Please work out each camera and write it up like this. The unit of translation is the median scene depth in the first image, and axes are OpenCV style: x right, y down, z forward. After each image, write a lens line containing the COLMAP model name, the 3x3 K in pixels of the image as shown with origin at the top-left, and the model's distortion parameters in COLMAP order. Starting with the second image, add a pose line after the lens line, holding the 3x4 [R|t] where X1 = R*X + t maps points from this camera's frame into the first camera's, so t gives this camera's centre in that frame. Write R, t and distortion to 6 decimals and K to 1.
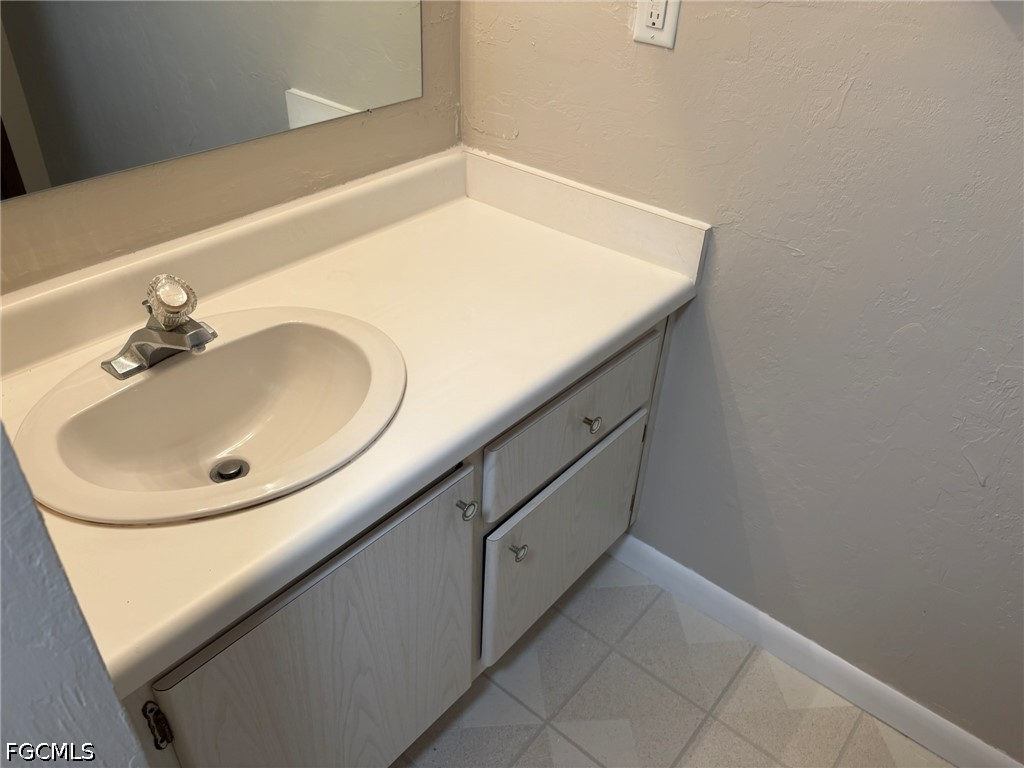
lens RADIAL K [[788.3, 0, 511.6], [0, 788.3, 388.4], [0, 0, 1]] dist [0.043691, -0.032534]
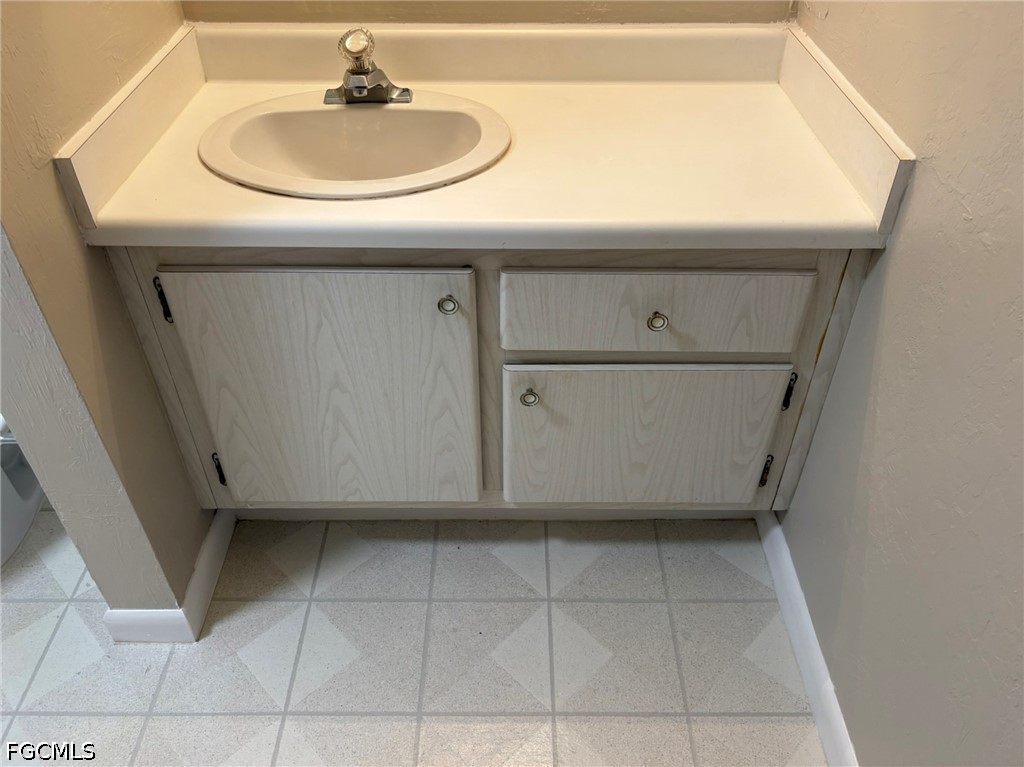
lens RADIAL K [[808.7, 0, 514.4], [0, 808.7, 380.8], [0, 0, 1]] dist [0.040906, -0.007438]
pose [[0.643483, 0.459387, -0.612285, 0.502412], [-0.423835, 0.879912, 0.214752, -0.020155], [0.637411, 0.121318, 0.760913, 0.161300]]
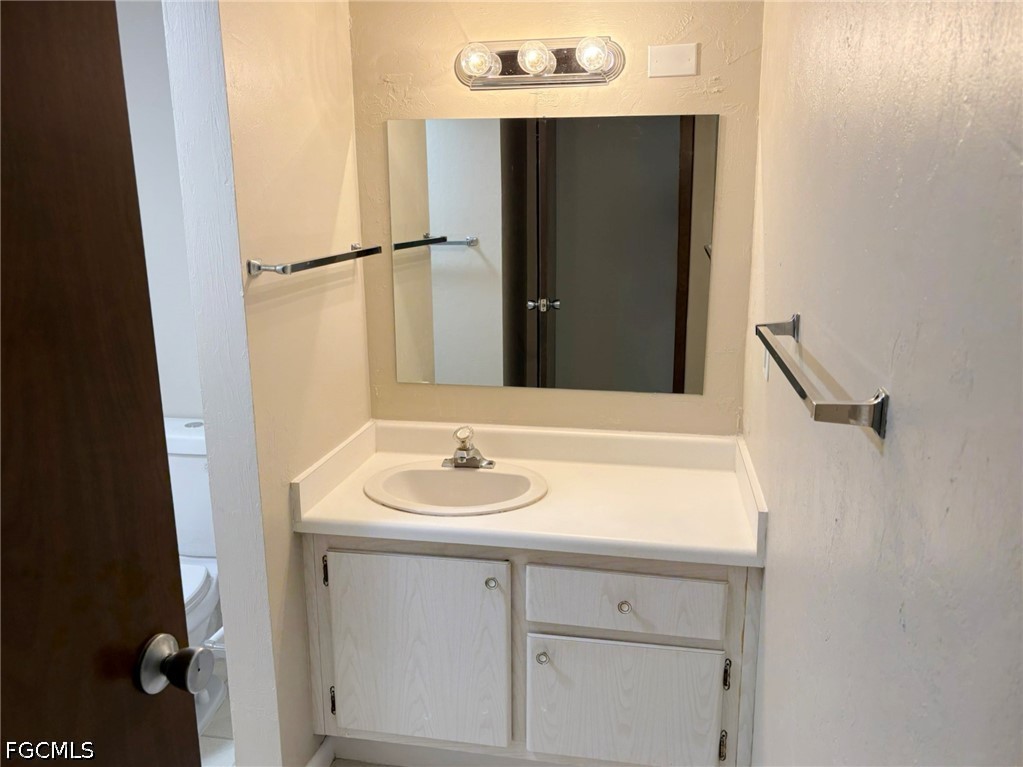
lens RADIAL K [[787.5, 0, 511.1], [0, 787.5, 387.9], [0, 0, 1]] dist [0.043691, -0.032534]
pose [[0.496160, 0.156415, -0.854026, 0.947853], [-0.485549, 0.865430, -0.123583, -0.015561], [0.719769, 0.475988, 0.505339, -0.029972]]
